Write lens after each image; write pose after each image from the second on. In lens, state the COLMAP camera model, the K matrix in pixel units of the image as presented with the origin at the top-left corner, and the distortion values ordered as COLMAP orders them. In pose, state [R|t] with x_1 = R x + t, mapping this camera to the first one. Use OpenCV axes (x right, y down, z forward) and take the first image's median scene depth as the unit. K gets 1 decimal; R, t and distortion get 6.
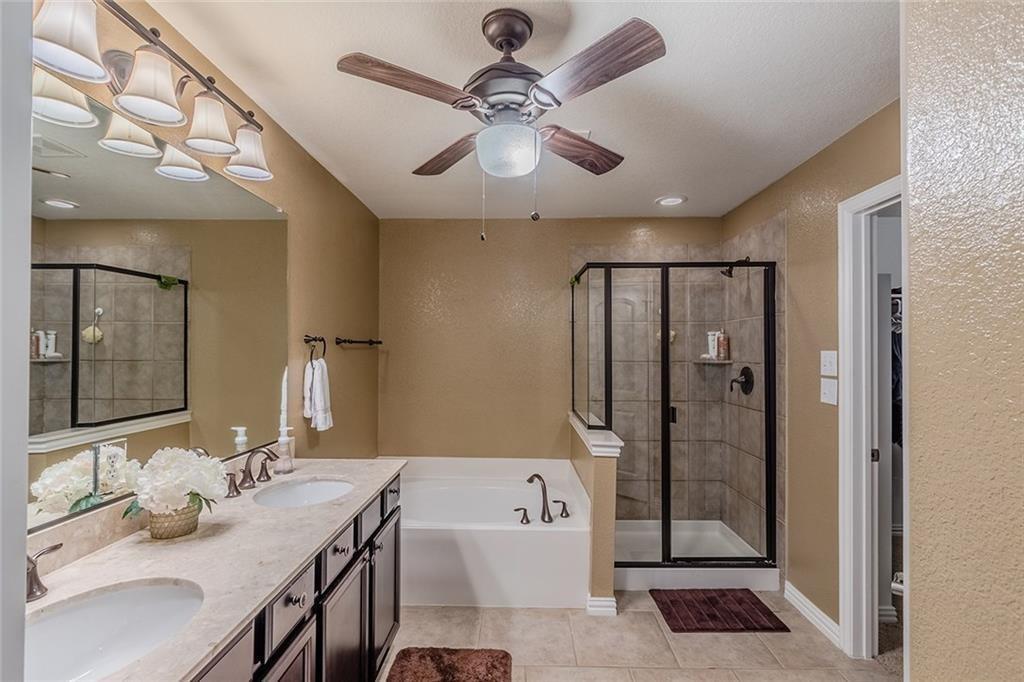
lens RADIAL K [[474.2, 0, 512.8], [0, 474.2, 345.7], [0, 0, 1]] dist [-0.003174, -0.001020]
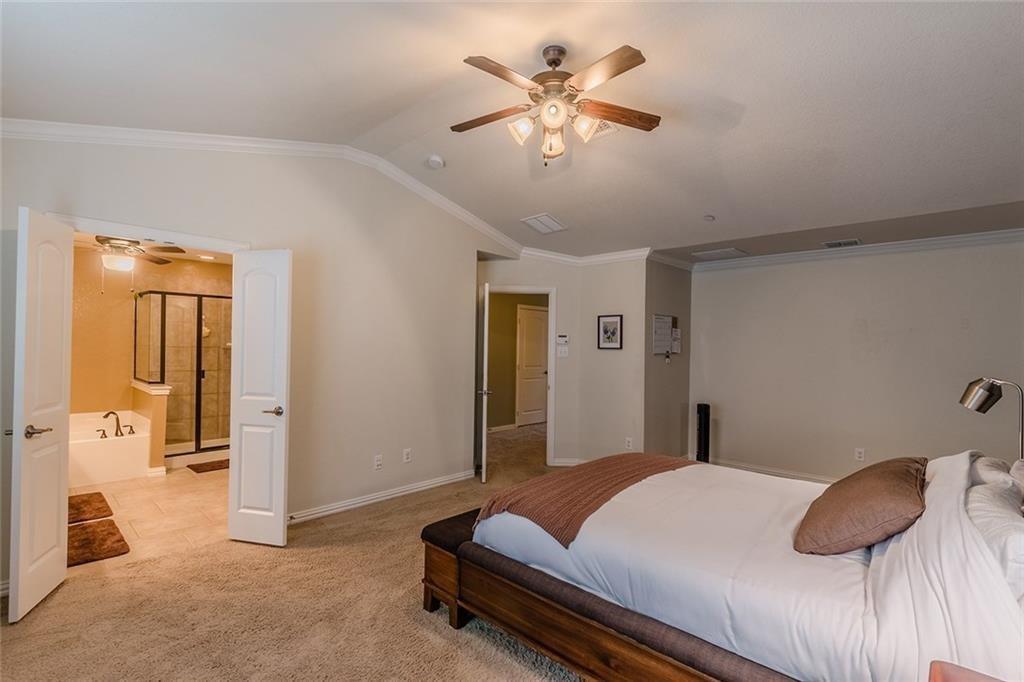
lens RADIAL K [[475.9, 0, 509.1], [0, 475.9, 342.3], [0, 0, 1]] dist [-0.001539, -0.000099]
pose [[0.674683, 0.012809, 0.737997, -0.253615], [-0.019189, 0.999816, 0.000189, -0.006836], [-0.737858, -0.014289, 0.674804, -1.232452]]
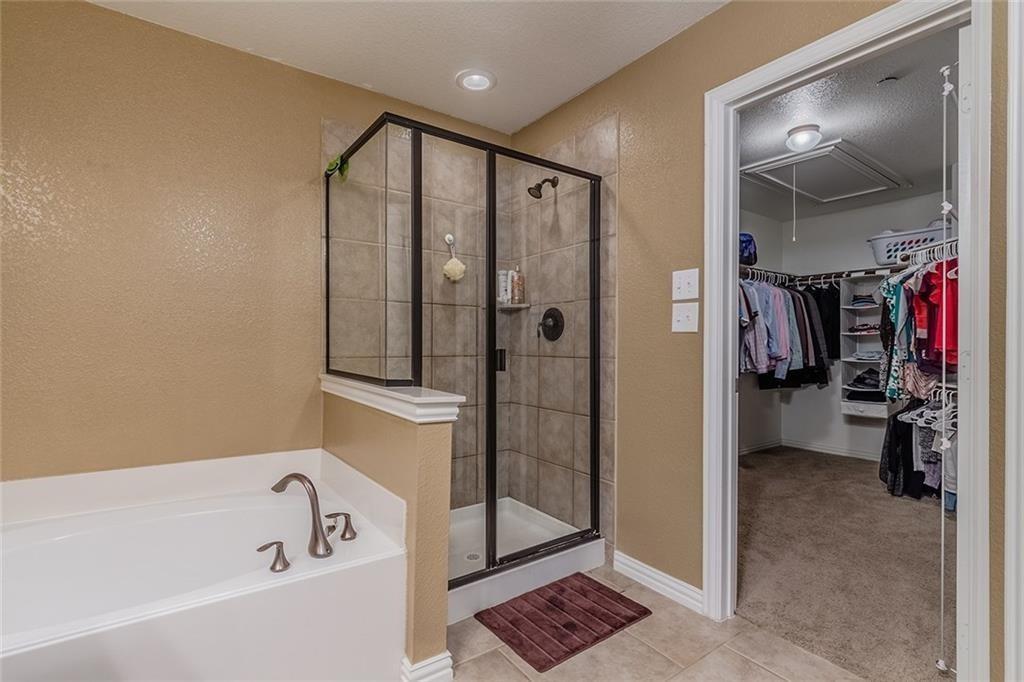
lens RADIAL K [[474.2, 0, 512.8], [0, 474.2, 345.7], [0, 0, 1]] dist [-0.003174, -0.001020]
pose [[0.801173, -0.000298, 0.598432, -0.076381], [-0.008841, 0.999885, 0.012334, 0.116508], [-0.598367, -0.015172, 0.801078, 0.420491]]
